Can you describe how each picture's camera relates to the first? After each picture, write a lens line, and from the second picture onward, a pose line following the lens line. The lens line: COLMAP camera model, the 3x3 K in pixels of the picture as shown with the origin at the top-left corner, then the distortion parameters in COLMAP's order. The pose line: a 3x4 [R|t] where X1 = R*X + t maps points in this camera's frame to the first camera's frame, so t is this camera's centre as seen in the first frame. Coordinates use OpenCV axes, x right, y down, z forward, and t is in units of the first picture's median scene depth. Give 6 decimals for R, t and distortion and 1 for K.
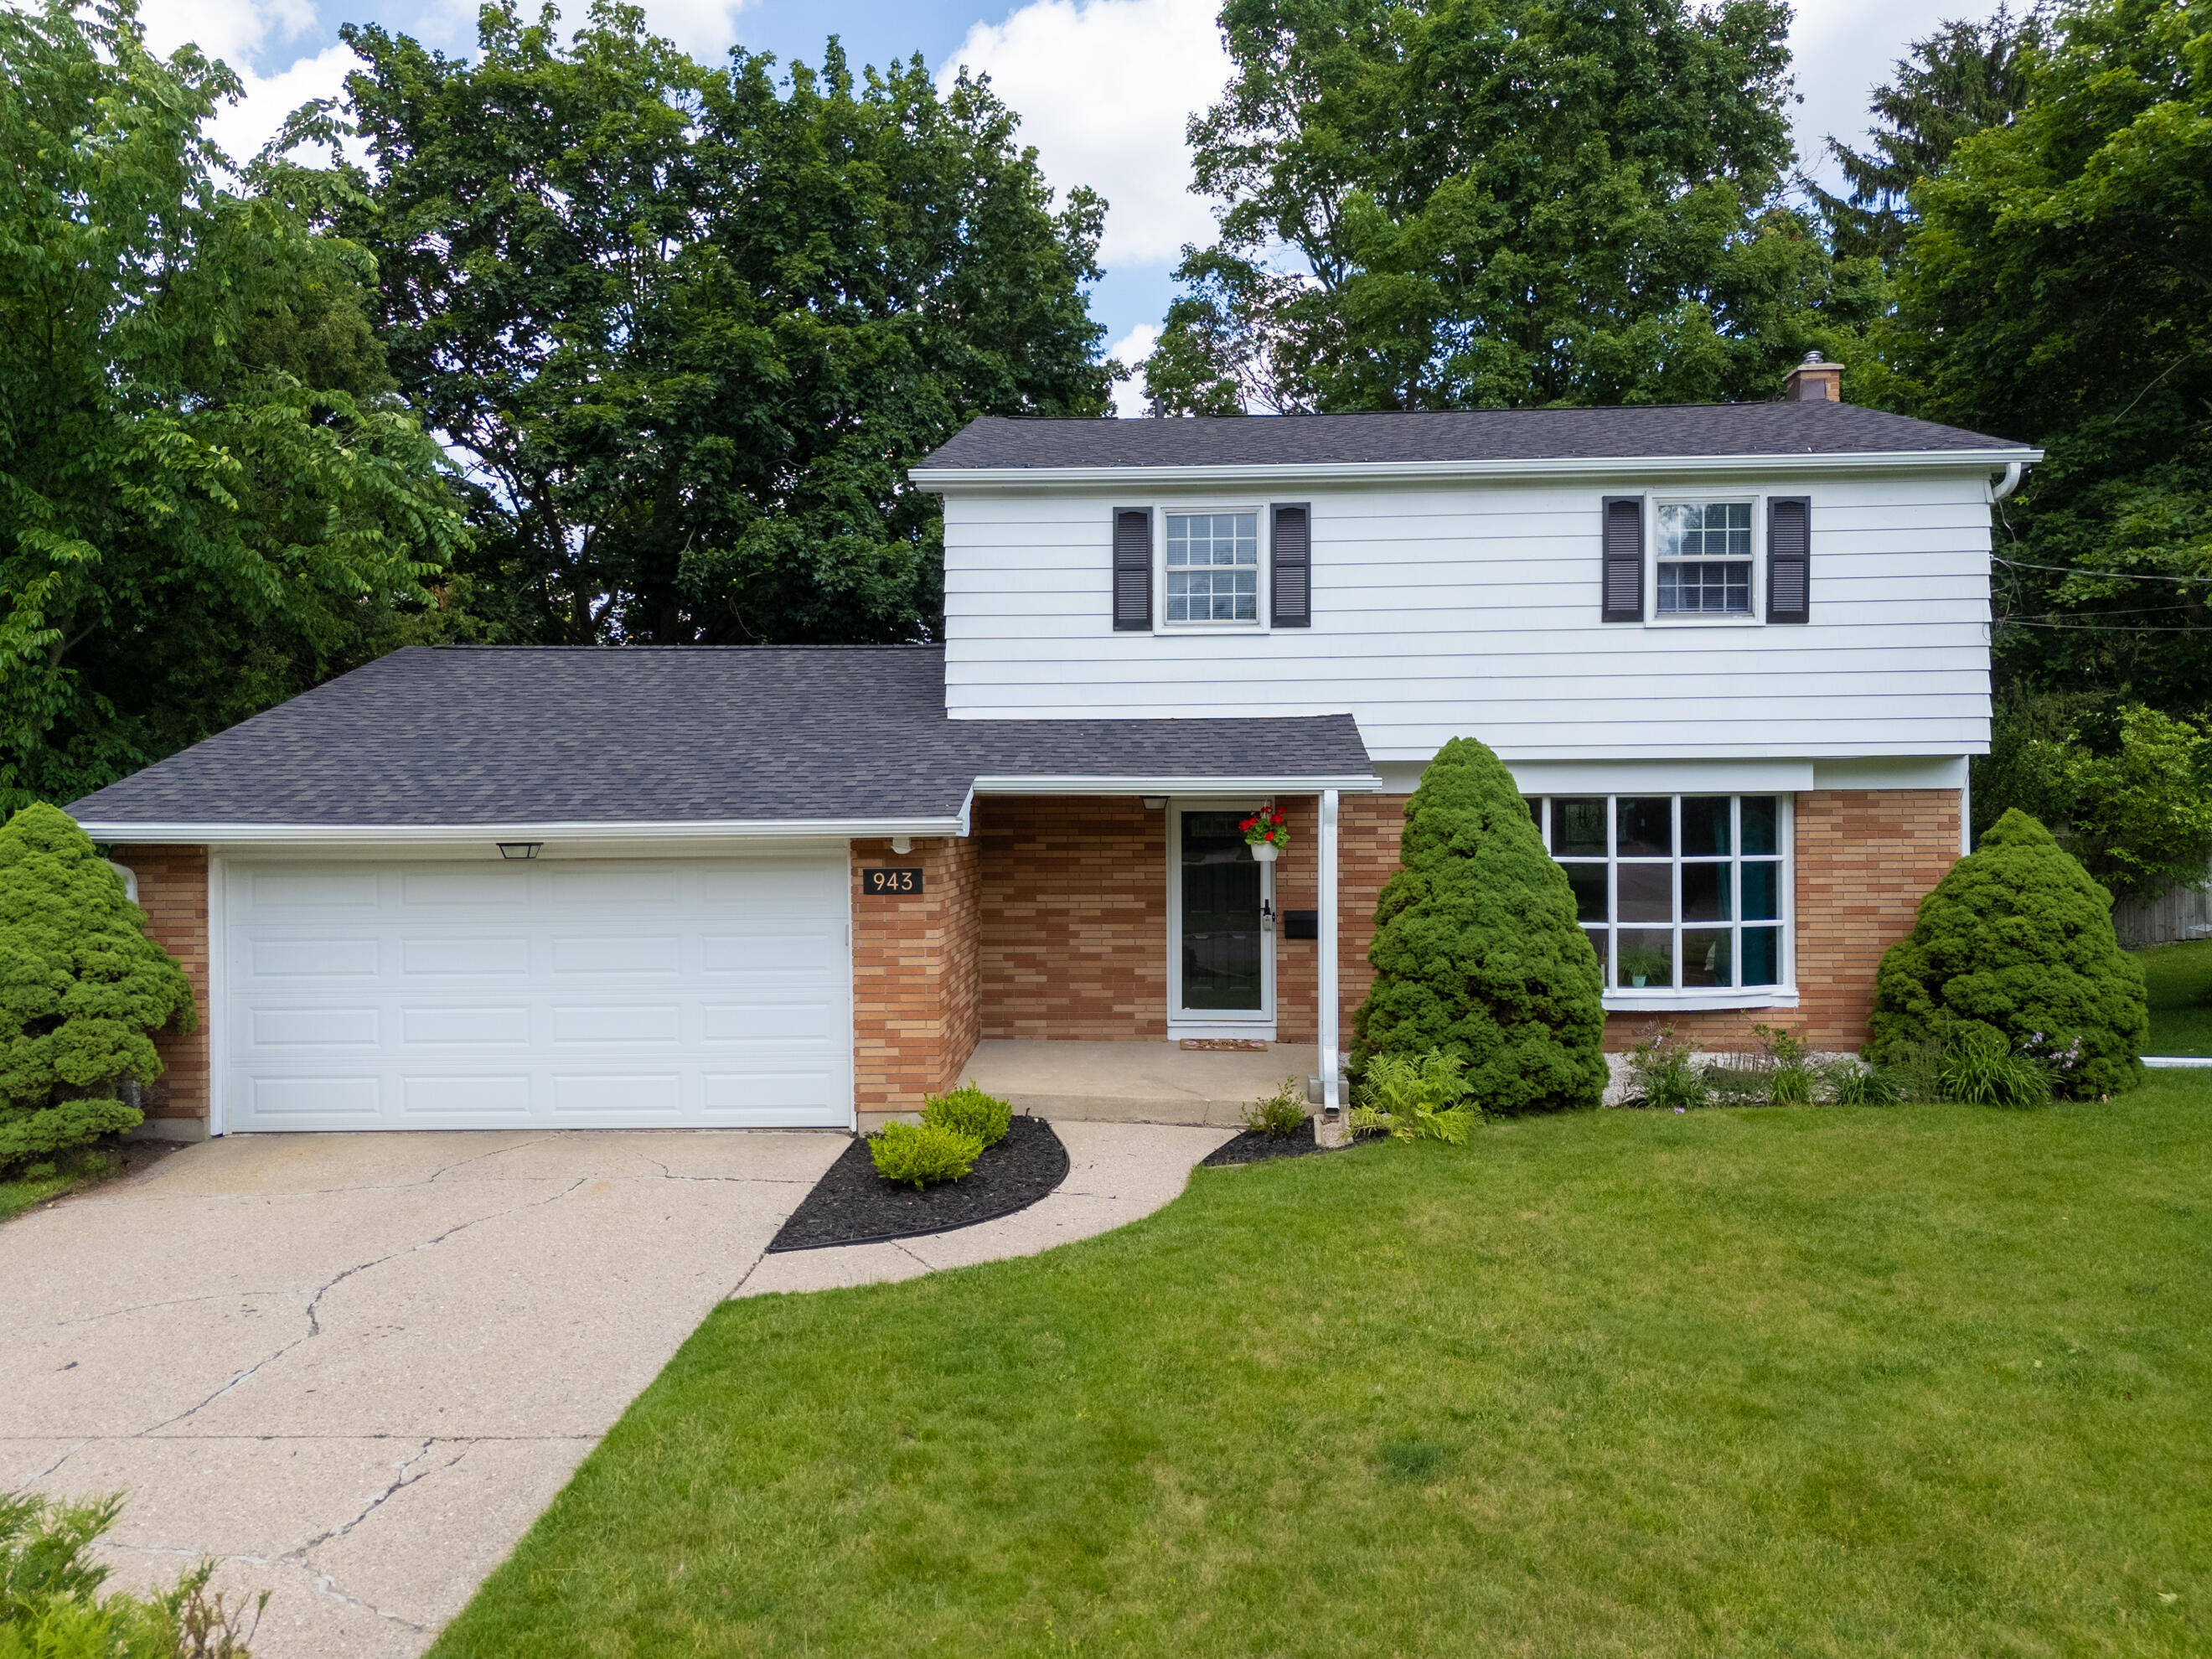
lens RADIAL K [[1661.6, 0, 1049.1], [0, 1661.6, 779.8], [0, 0, 1]] dist [0.055067, -0.054891]
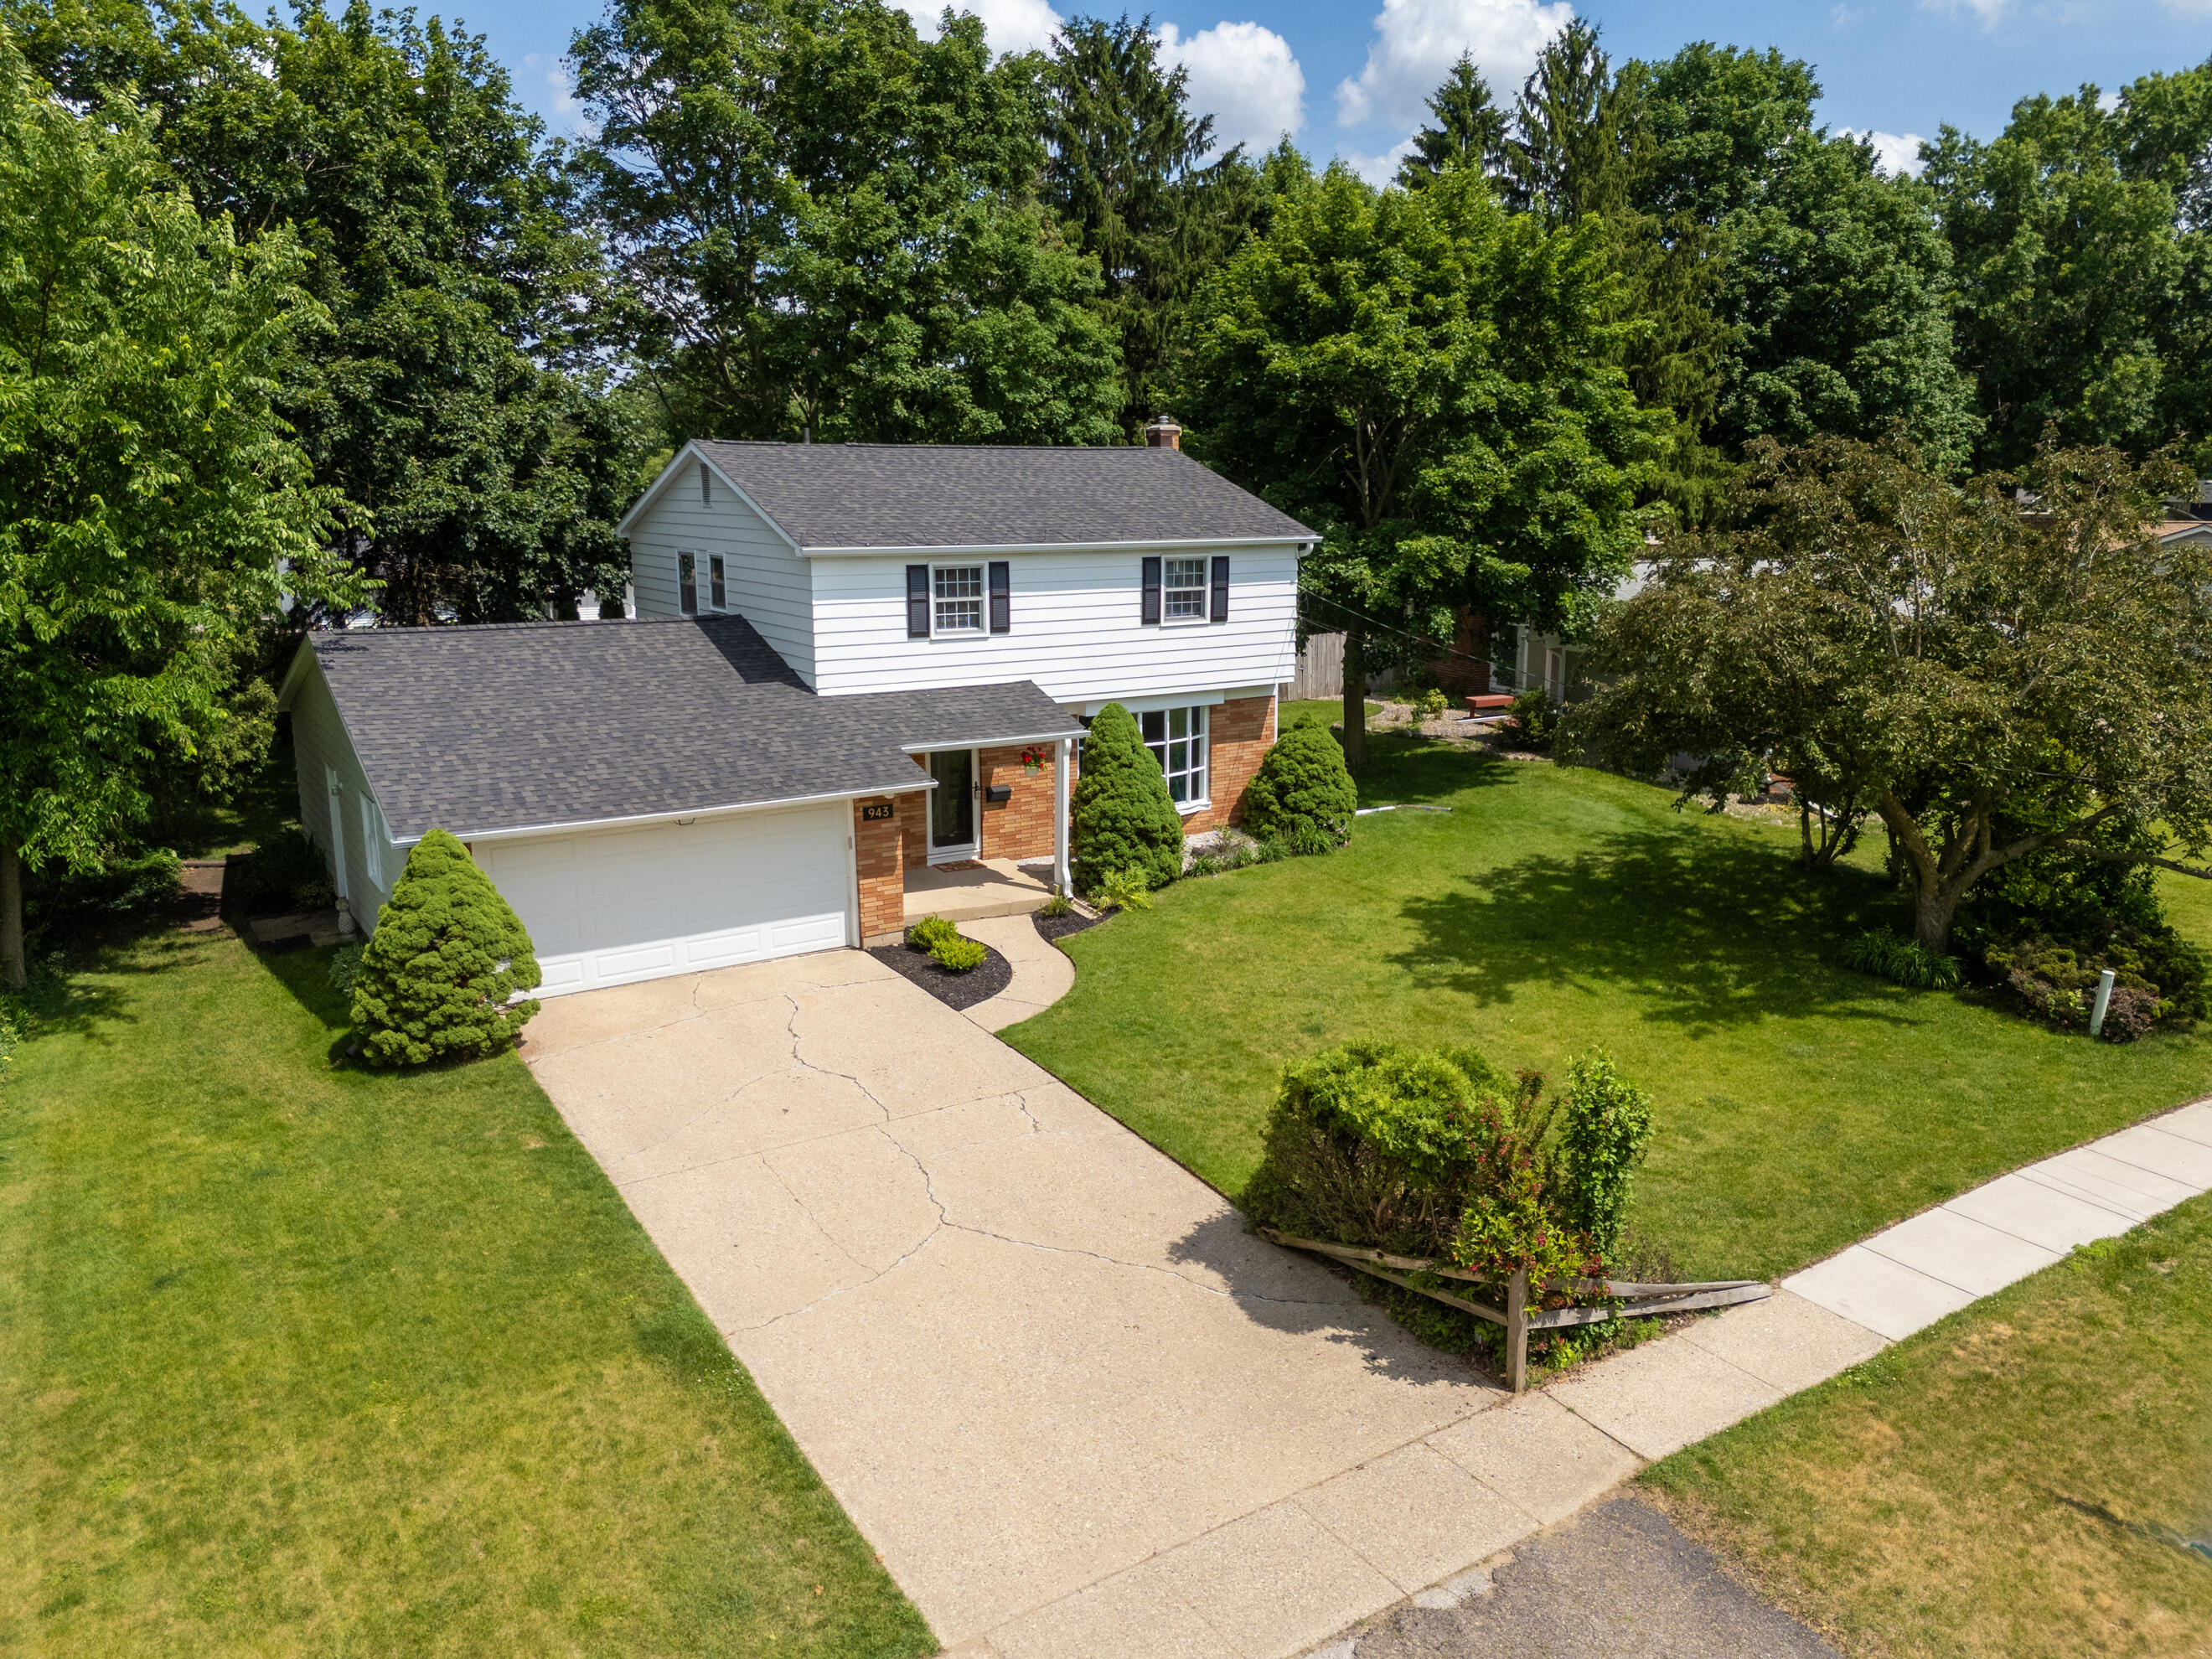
lens RADIAL K [[1539.6, 0, 1106.0], [0, 1539.6, 829.5], [0, 0, 1]] dist [0.046952, -0.000427]
pose [[0.826113, -0.115183, 0.551607, -0.732392], [-0.004864, 0.977392, 0.211377, -0.248541], [-0.563483, -0.177305, 0.806876, -0.453698]]
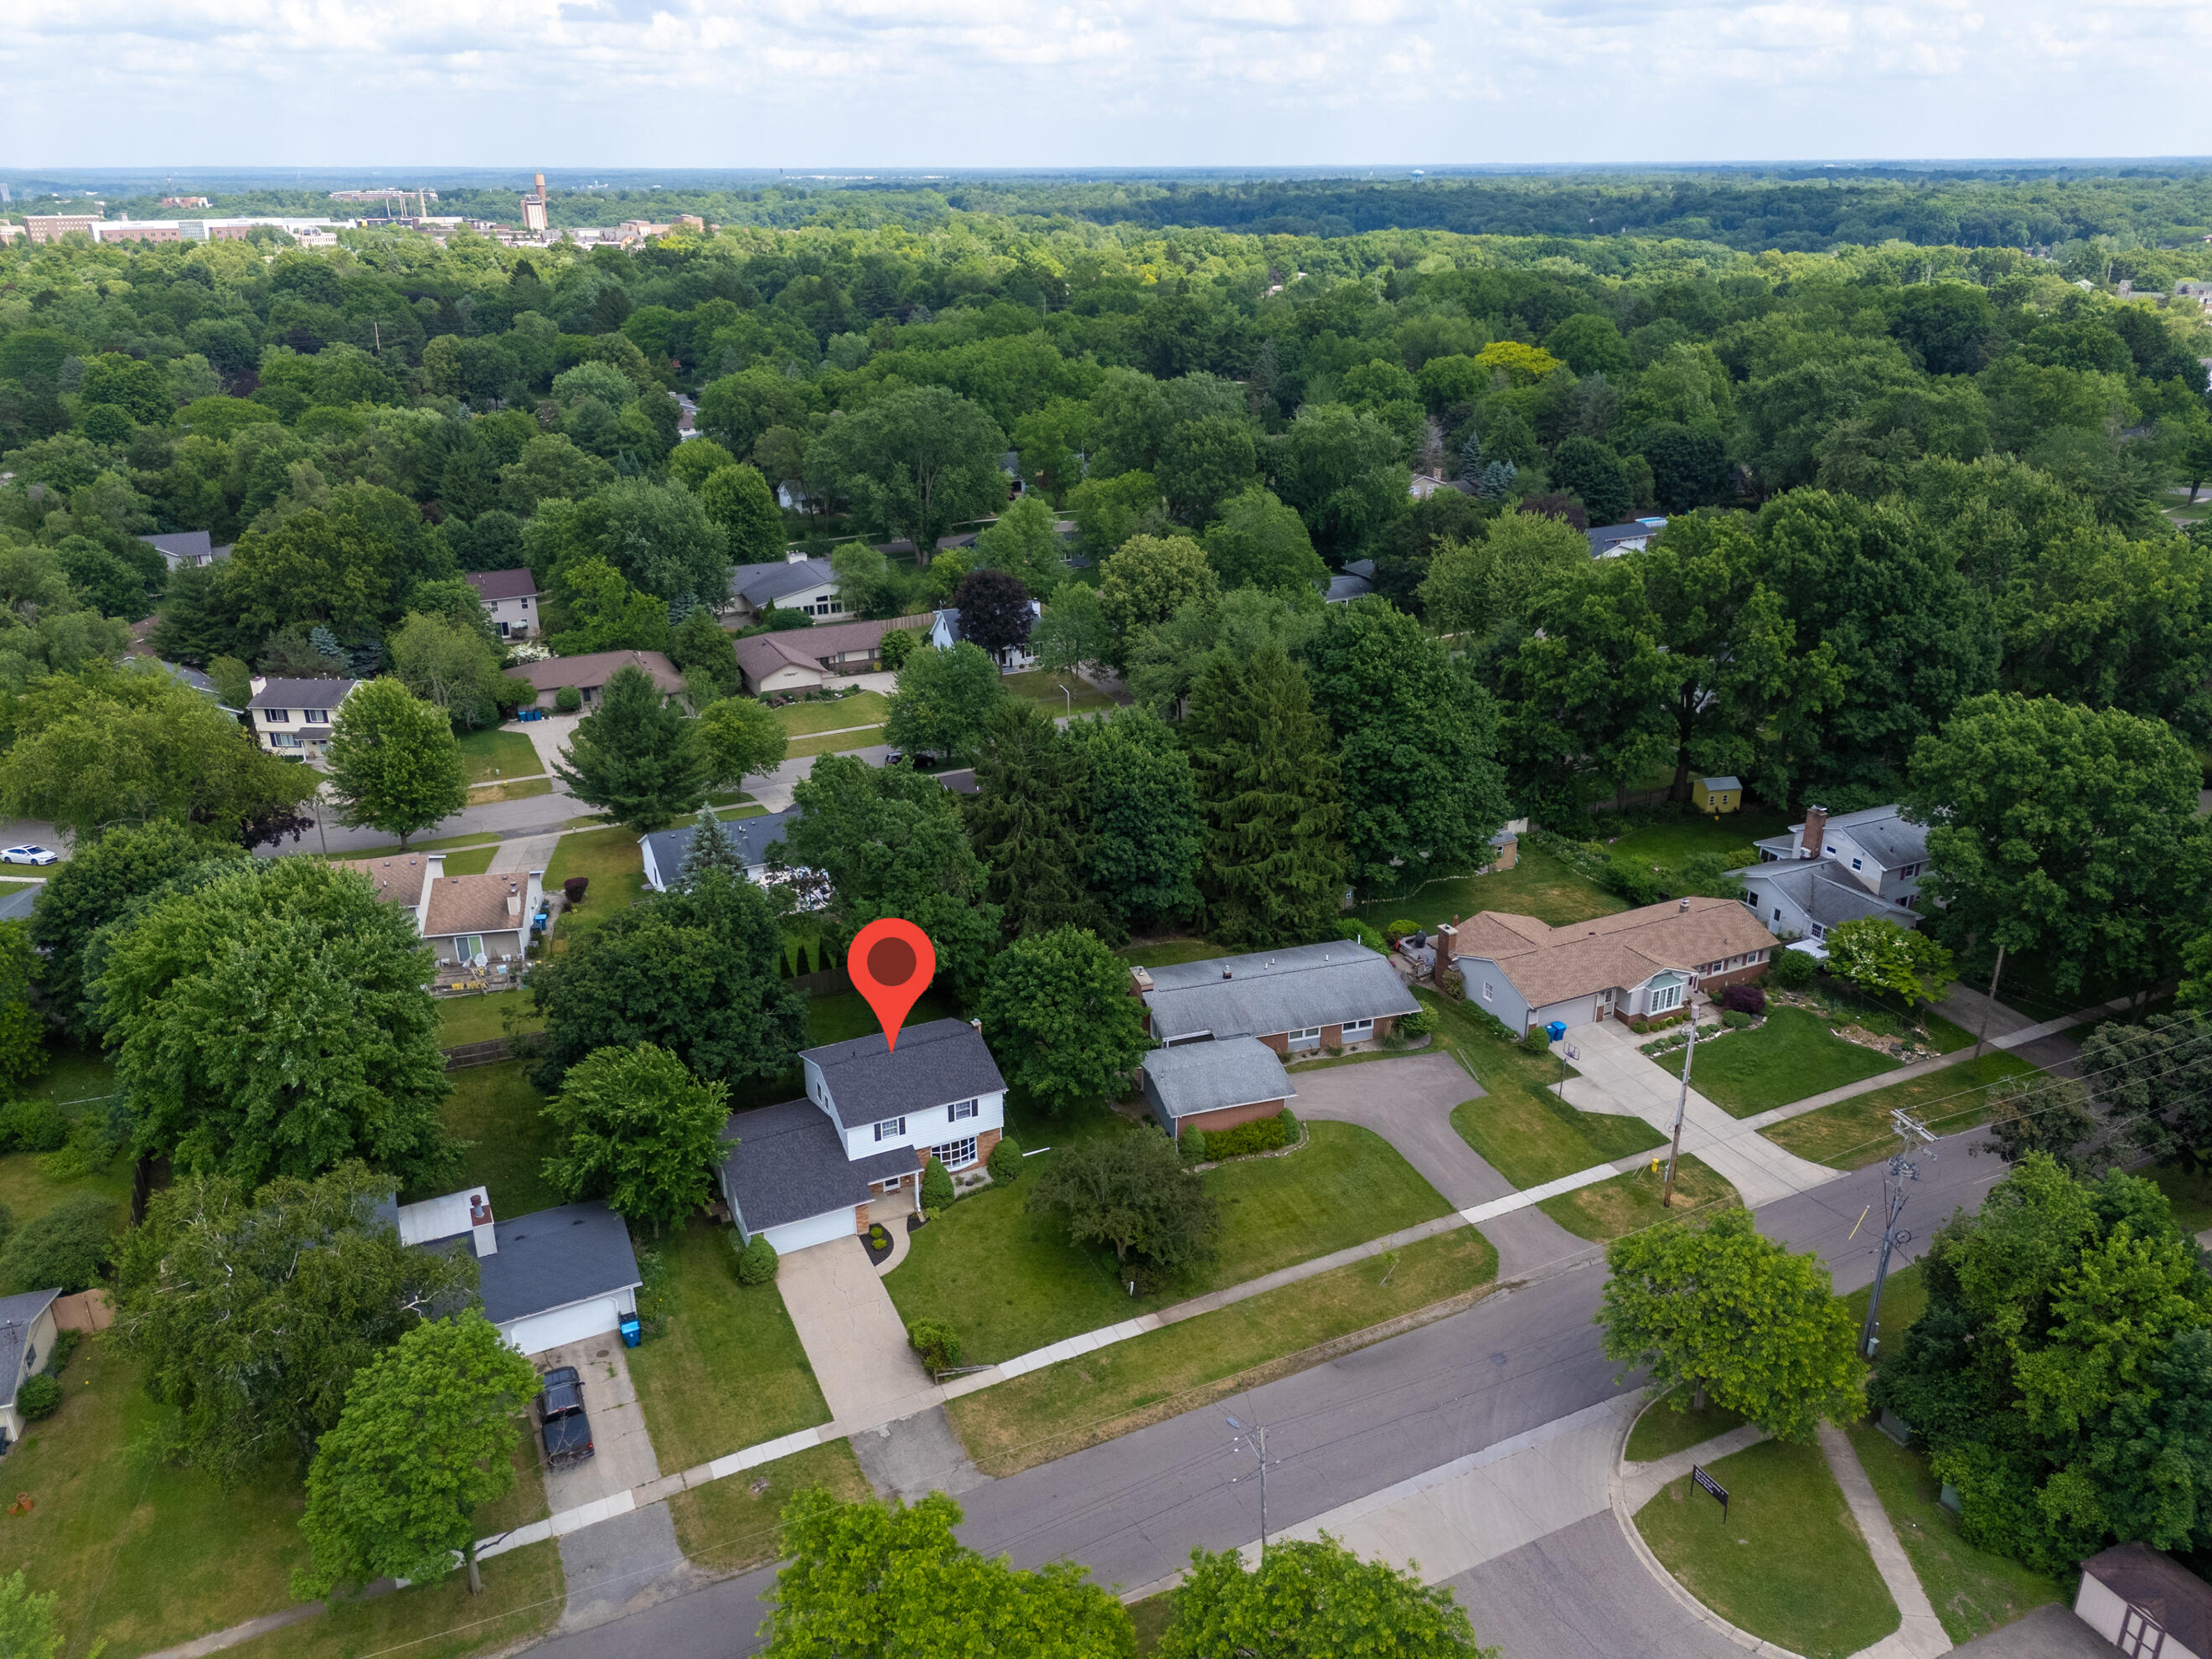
lens RADIAL K [[1495.5, 0, 1106.0], [0, 1495.5, 829.5], [0, 0, 1]] dist [0.087055, -0.064435]
pose [[0.889027, -0.172117, 0.424272, -1.447452], [0.002572, 0.928515, 0.371287, -3.434823], [-0.457848, -0.328992, 0.825917, -3.839559]]
